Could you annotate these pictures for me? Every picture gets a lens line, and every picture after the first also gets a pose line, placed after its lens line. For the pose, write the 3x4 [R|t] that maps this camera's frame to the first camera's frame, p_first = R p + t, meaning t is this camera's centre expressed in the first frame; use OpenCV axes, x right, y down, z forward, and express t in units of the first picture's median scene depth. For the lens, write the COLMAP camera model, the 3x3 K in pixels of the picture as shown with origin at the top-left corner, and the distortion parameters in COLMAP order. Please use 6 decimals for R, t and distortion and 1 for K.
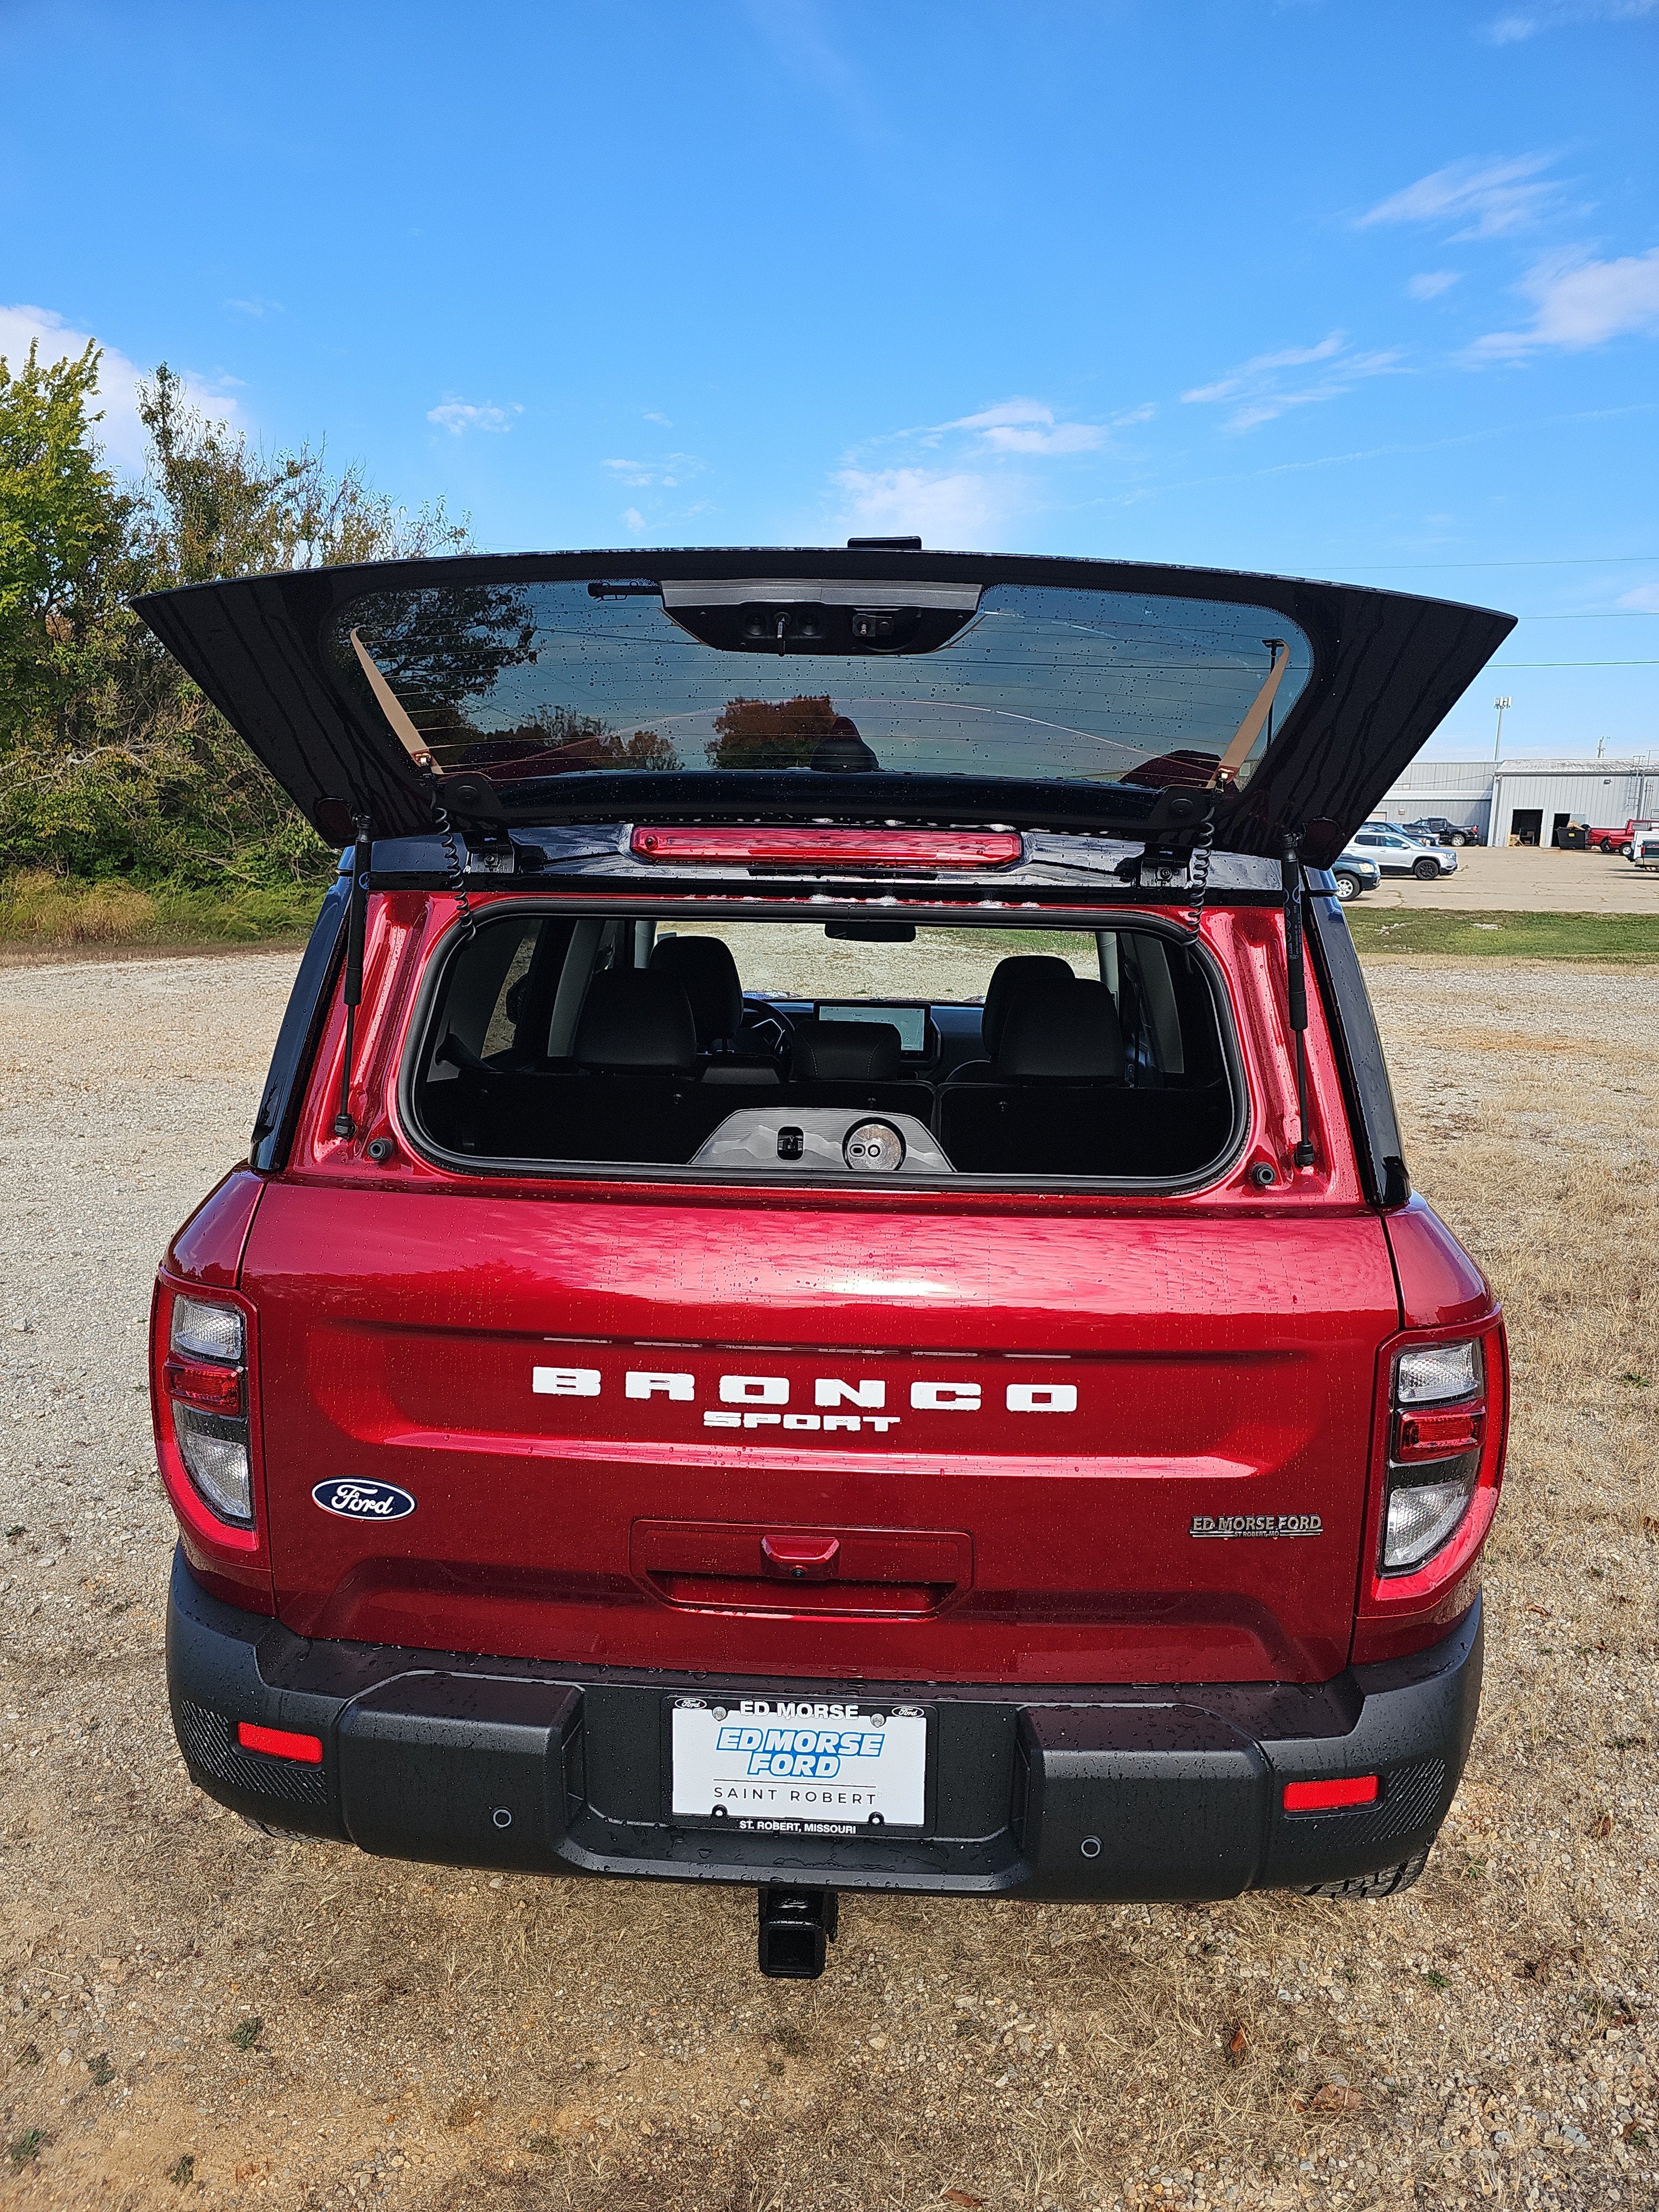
lens RADIAL K [[1468.8, 0, 850.4], [0, 1468.8, 1099.3], [0, 0, 1]] dist [0.059418, -0.047174]
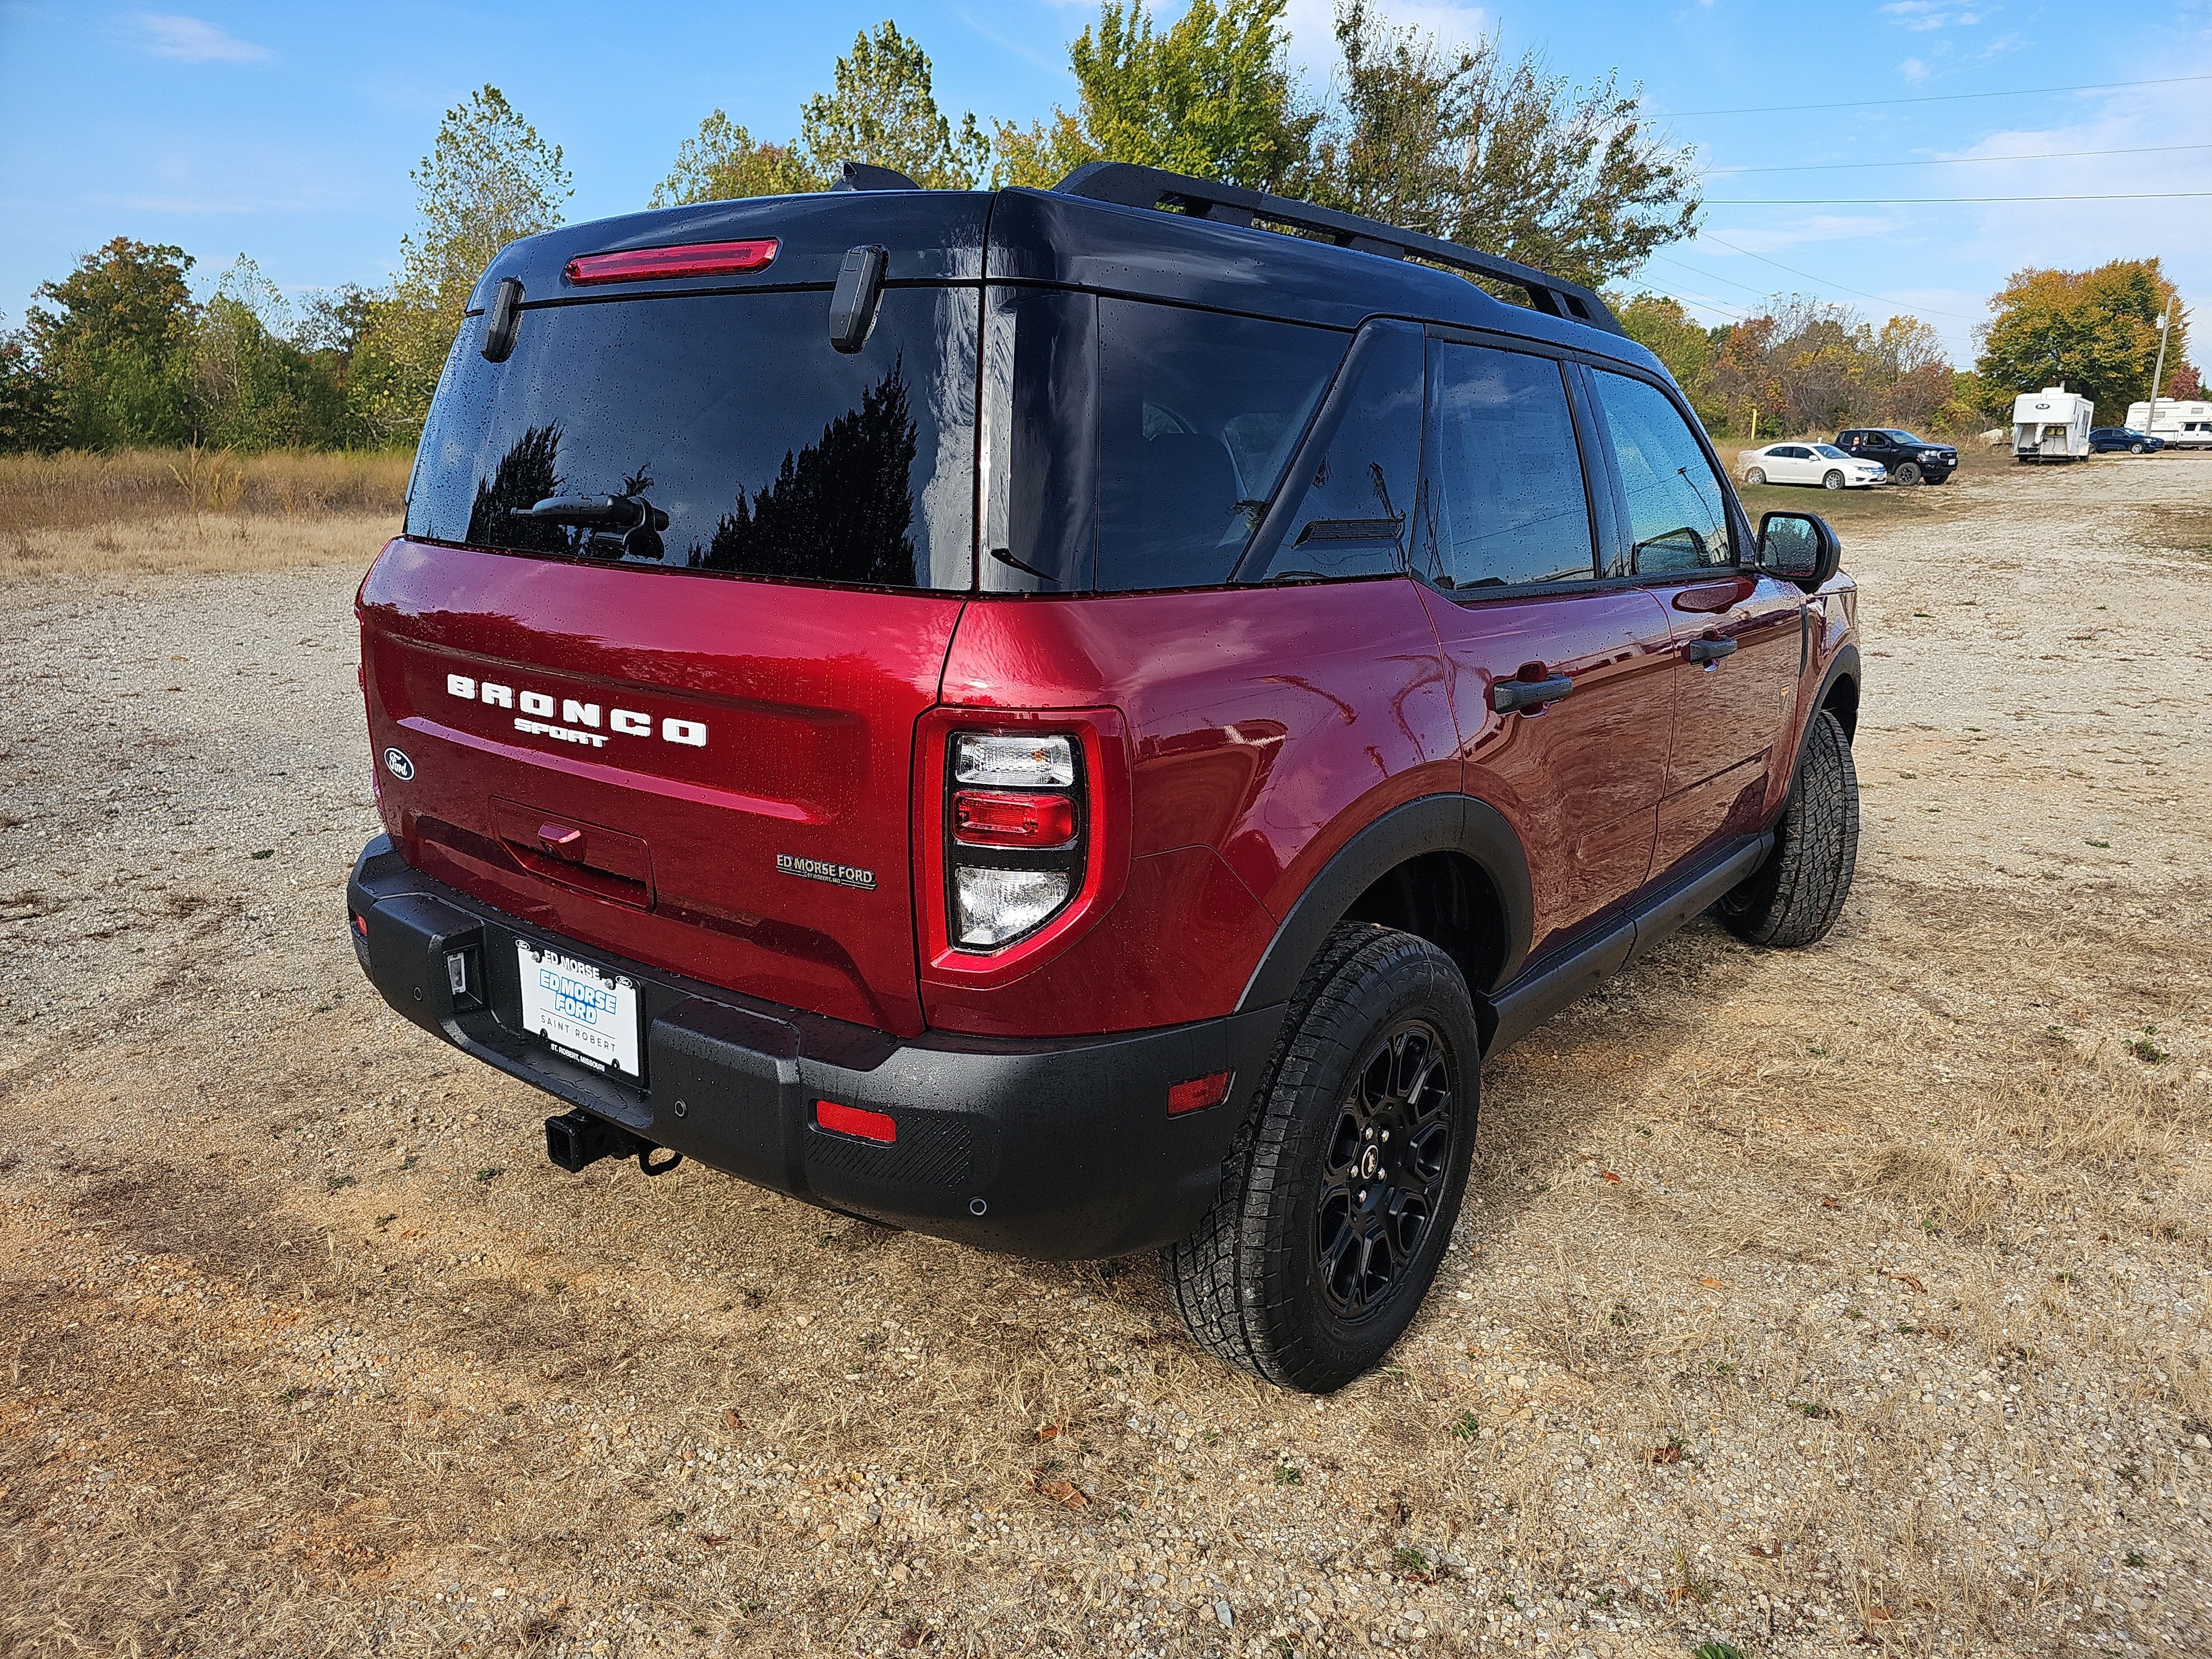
lens RADIAL K [[1492.4, 0, 1125.8], [0, 1492.4, 835.6], [0, 0, 1]] dist [0.030394, -0.032595]
pose [[0.820732, 0.137893, -0.554422, 0.866919], [-0.094535, 0.989836, 0.106242, 0.100176], [0.563437, -0.034784, 0.825426, 0.174738]]
